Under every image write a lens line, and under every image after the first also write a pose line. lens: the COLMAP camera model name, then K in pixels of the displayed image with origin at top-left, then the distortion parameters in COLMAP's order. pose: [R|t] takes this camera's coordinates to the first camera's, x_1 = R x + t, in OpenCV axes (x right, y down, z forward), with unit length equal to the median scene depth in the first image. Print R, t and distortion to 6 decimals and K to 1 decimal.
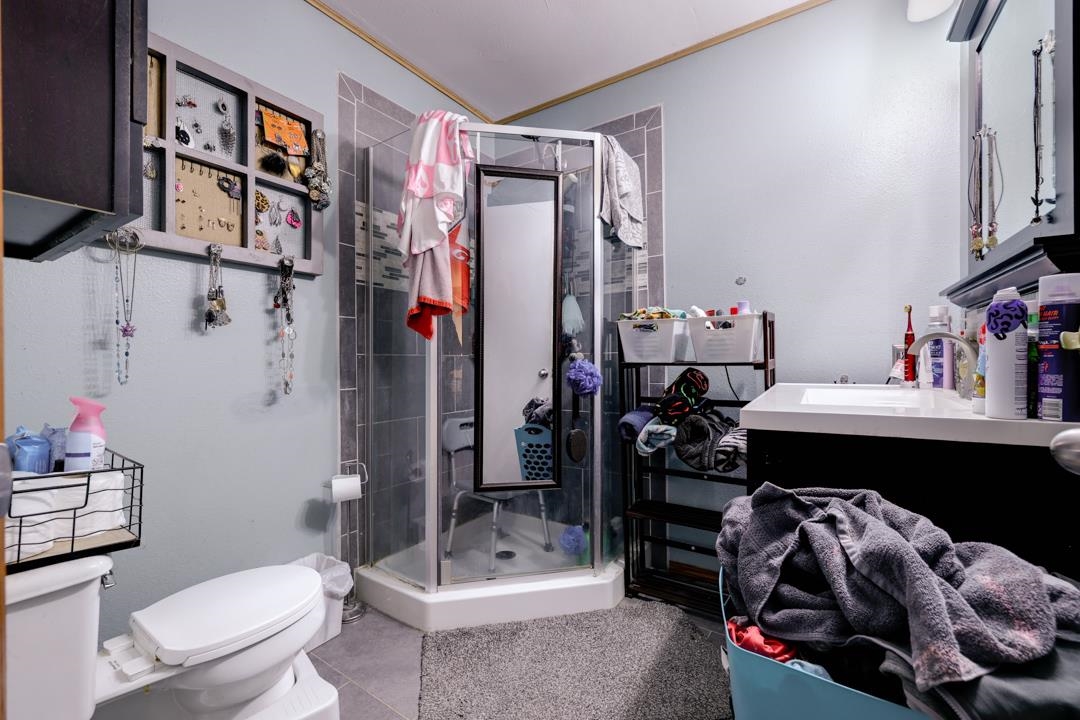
lens RADIAL K [[462.8, 0, 542.7], [0, 462.8, 362.2], [0, 0, 1]] dist [0.000137, -0.000858]
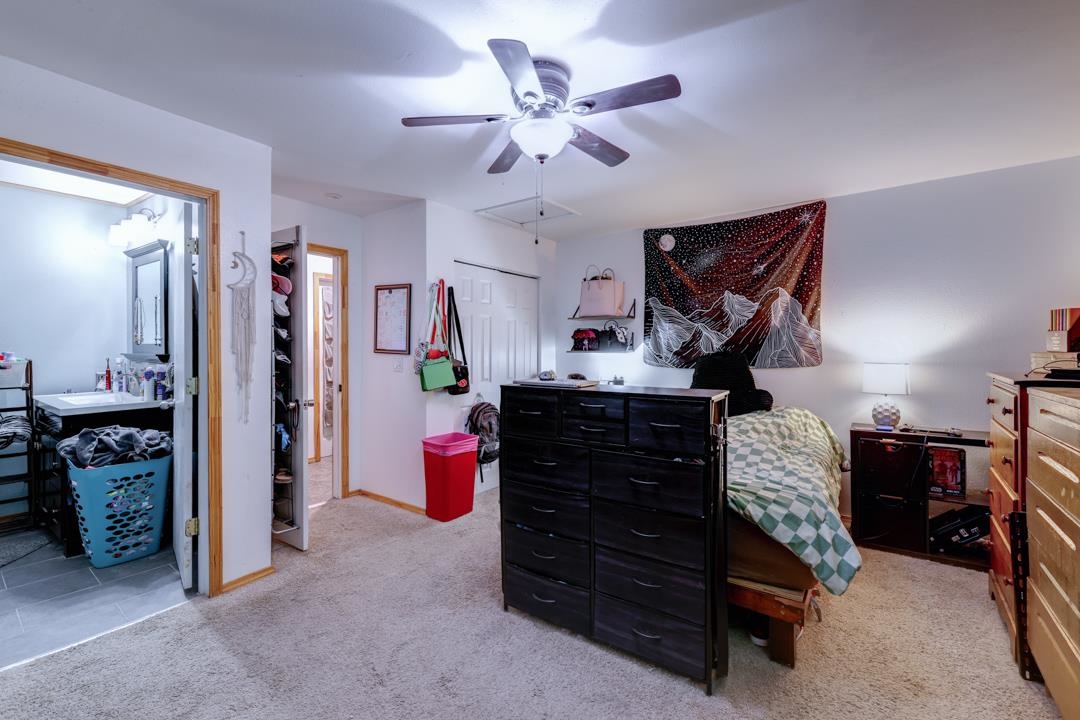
lens RADIAL K [[462.8, 0, 543.7], [0, 462.8, 352.5], [0, 0, 1]] dist [0.000137, -0.000858]
pose [[0.051912, -0.011624, 0.998584, -2.723405], [-0.001954, 0.999929, 0.011741, -0.342212], [-0.998650, -0.002560, 0.051886, -2.526115]]
